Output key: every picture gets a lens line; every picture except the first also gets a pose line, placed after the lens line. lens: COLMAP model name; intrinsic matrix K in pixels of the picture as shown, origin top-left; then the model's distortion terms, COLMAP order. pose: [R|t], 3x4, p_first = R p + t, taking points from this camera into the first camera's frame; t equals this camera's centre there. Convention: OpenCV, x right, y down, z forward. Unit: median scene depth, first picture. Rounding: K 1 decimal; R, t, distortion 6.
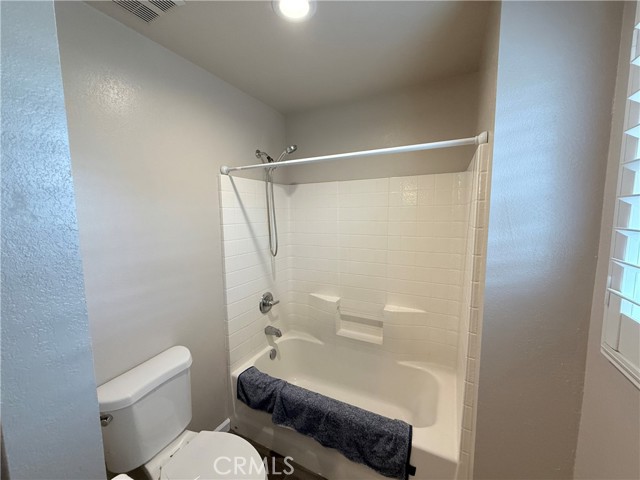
lens RADIAL K [[255.1, 0, 320.5], [0, 255.1, 239.7], [0, 0, 1]] dist [0.000281, -0.000285]
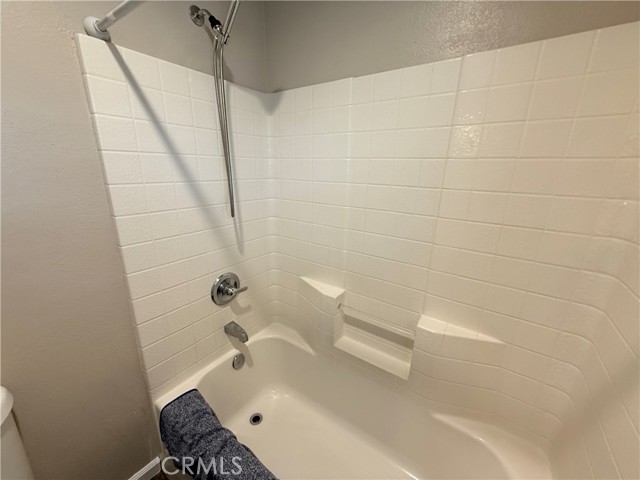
lens RADIAL K [[255.1, 0, 319.4], [0, 255.1, 239.9], [0, 0, 1]] dist [0.000281, -0.000285]
pose [[0.989579, 0.067287, -0.127304, 0.089148], [-0.044296, 0.983483, 0.175496, 0.005606], [0.137010, -0.168028, 0.976215, 0.428072]]
